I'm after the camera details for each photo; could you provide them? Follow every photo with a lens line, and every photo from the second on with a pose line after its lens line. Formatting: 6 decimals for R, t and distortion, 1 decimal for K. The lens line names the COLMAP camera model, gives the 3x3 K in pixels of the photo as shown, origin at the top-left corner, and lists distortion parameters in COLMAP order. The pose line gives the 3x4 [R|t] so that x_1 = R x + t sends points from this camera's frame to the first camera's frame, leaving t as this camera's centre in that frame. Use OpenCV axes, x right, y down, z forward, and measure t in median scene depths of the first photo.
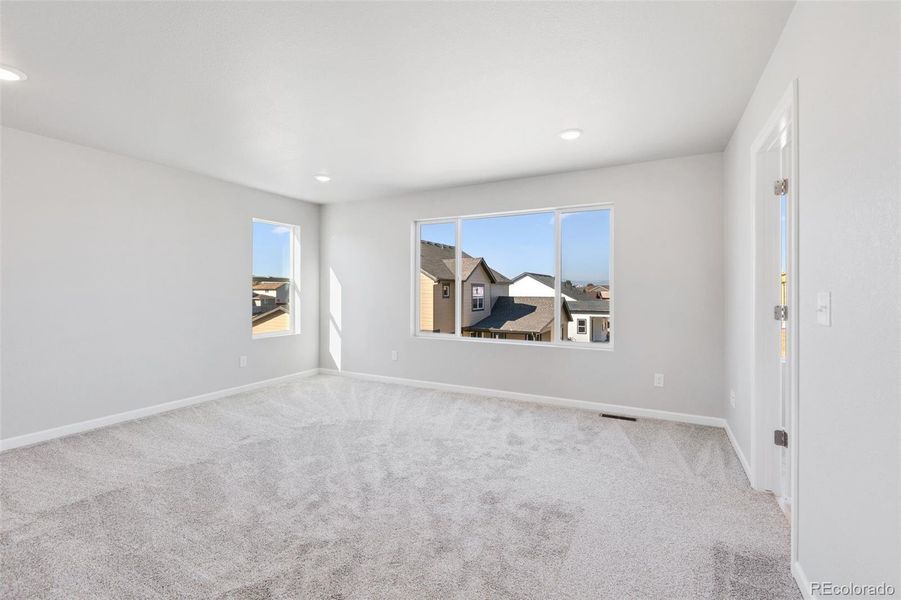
lens RADIAL K [[400.5, 0, 451.0], [0, 400.5, 293.1], [0, 0, 1]] dist [0.000954, -0.000099]
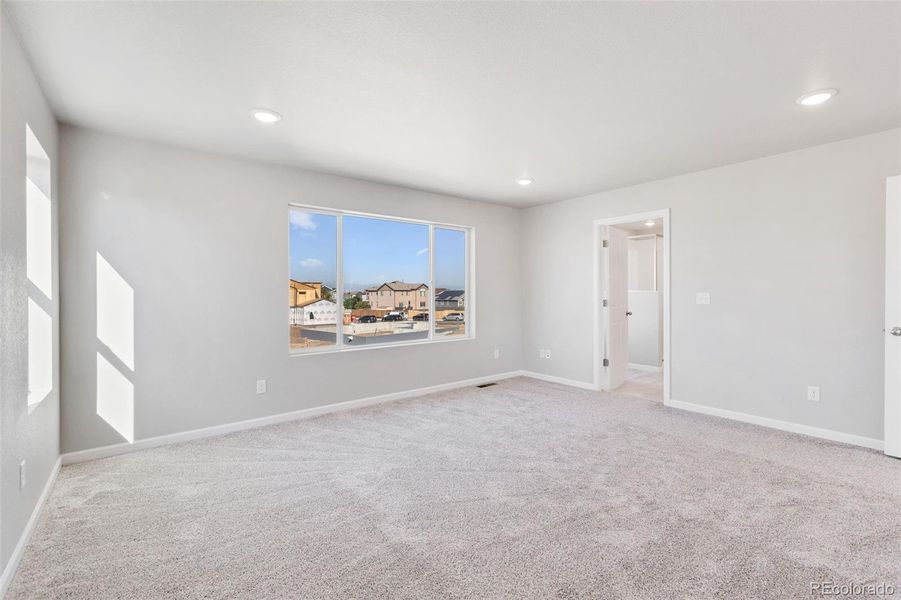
lens RADIAL K [[400.5, 0, 451.0], [0, 400.5, 293.1], [0, 0, 1]] dist [0.000954, -0.000099]
pose [[0.404825, -0.007620, 0.914363, -0.604764], [0.011207, 0.999932, 0.003371, -0.008418], [-0.914326, 0.008882, 0.404882, 0.375410]]
